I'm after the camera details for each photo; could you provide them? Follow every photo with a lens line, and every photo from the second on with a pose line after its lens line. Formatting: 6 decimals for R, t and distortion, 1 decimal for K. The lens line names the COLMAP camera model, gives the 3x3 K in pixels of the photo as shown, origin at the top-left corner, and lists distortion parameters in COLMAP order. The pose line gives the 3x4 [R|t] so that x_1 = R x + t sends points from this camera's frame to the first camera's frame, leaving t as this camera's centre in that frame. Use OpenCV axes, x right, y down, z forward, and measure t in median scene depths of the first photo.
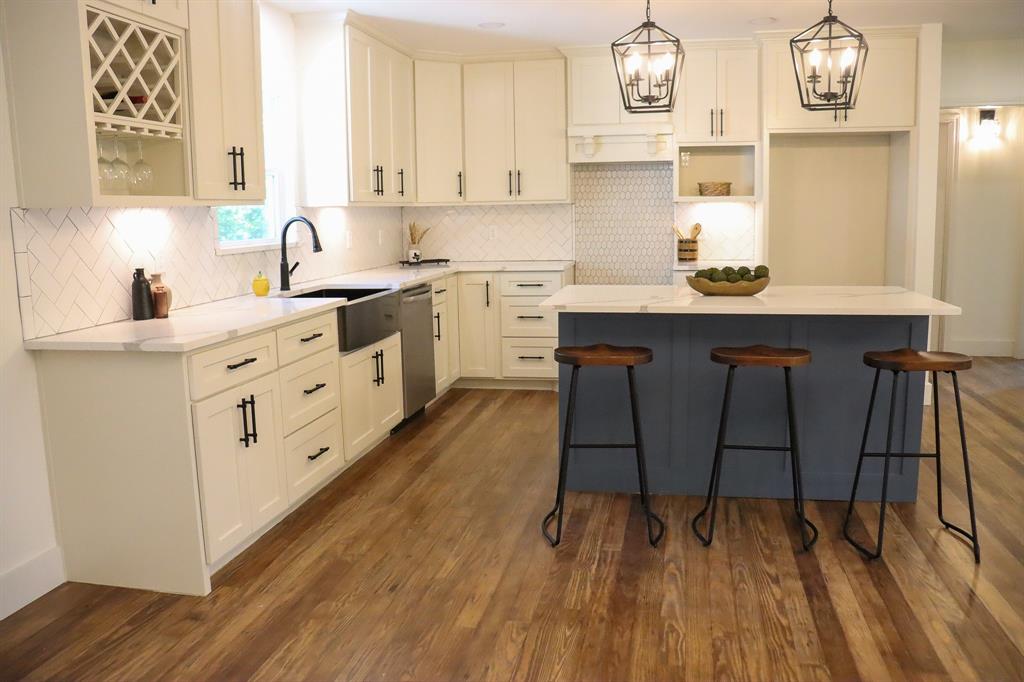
lens RADIAL K [[841.5, 0, 514.0], [0, 841.5, 337.4], [0, 0, 1]] dist [-0.171995, 0.142588]
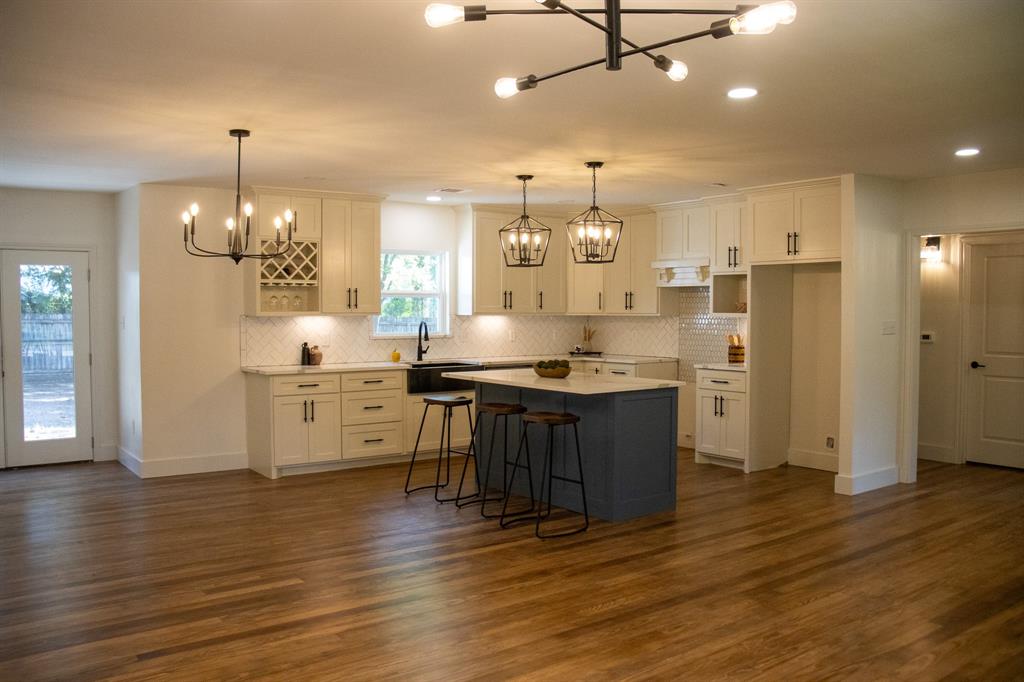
lens RADIAL K [[841.5, 0, 509.9], [0, 841.5, 337.9], [0, 0, 1]] dist [-0.171995, 0.142588]
pose [[0.741623, 0.040474, -0.669595, 1.154925], [-0.114449, 0.991177, -0.066849, -0.006603], [0.660982, 0.126211, 0.739712, -0.250035]]
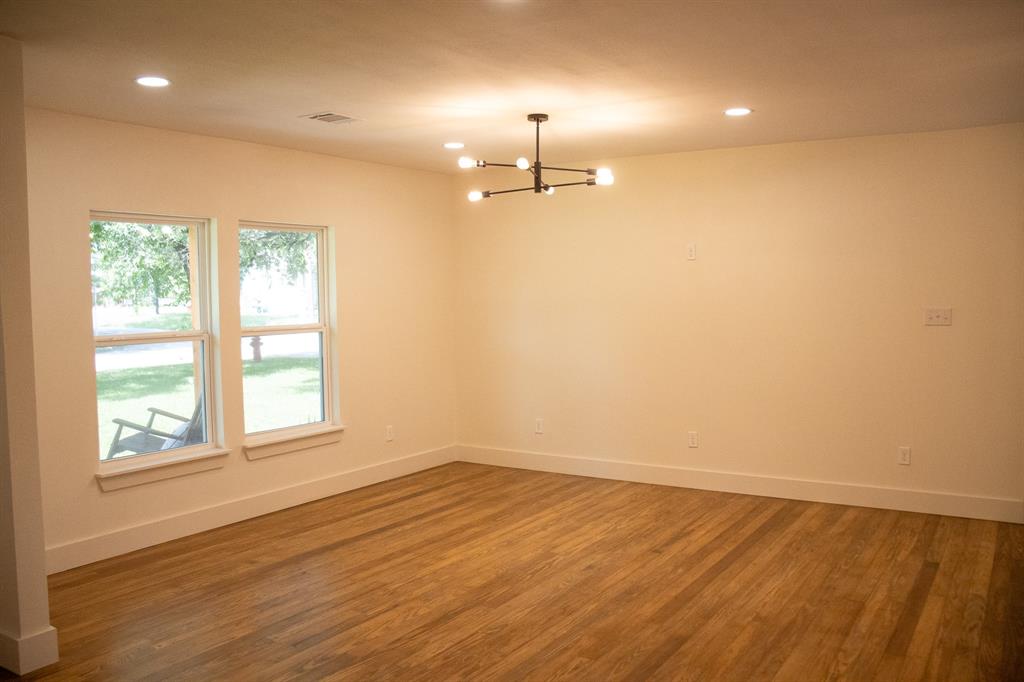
lens RADIAL K [[841.5, 0, 510.1], [0, 841.5, 343.0], [0, 0, 1]] dist [-0.171995, 0.142588]
pose [[-0.927227, 0.008597, 0.374402, 0.500298], [0.086303, 0.977733, 0.191283, -0.218788], [-0.364421, 0.209675, -0.907323, 1.166825]]
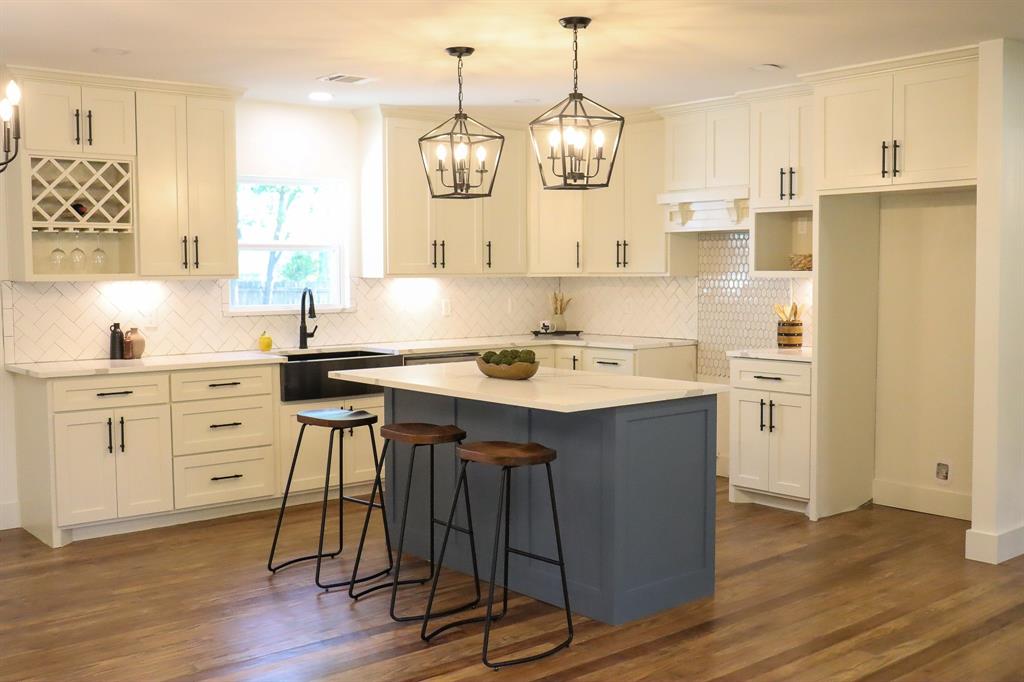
lens RADIAL K [[1060.0, 0, 508.8], [0, 1060.0, 336.2], [0, 0, 1]] dist [-0.038103, 0.000000]
pose [[0.776320, 0.051318, -0.628247, 0.941365], [-0.101734, 0.993814, -0.044533, -0.038894], [0.622075, 0.098486, 0.776739, 0.007760]]
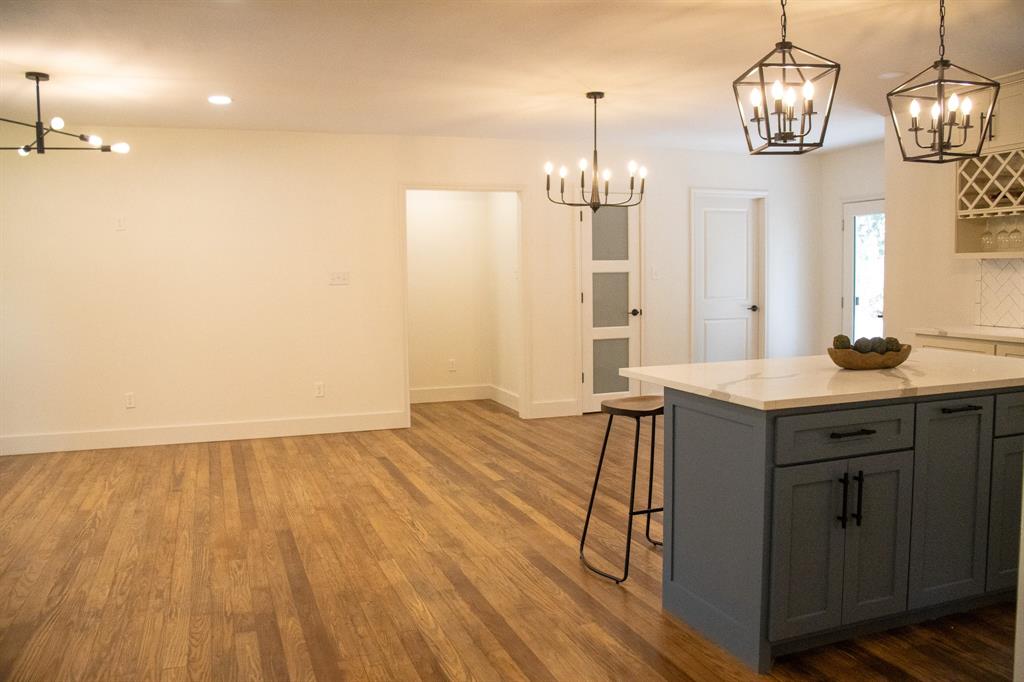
lens RADIAL K [[841.5, 0, 512.9], [0, 841.5, 332.6], [0, 0, 1]] dist [-0.171995, 0.142588]
pose [[-0.854432, 0.068043, -0.515088, 0.905564], [-0.049652, 0.976157, 0.211313, -0.222126], [0.517185, 0.206127, -0.830681, 1.348450]]
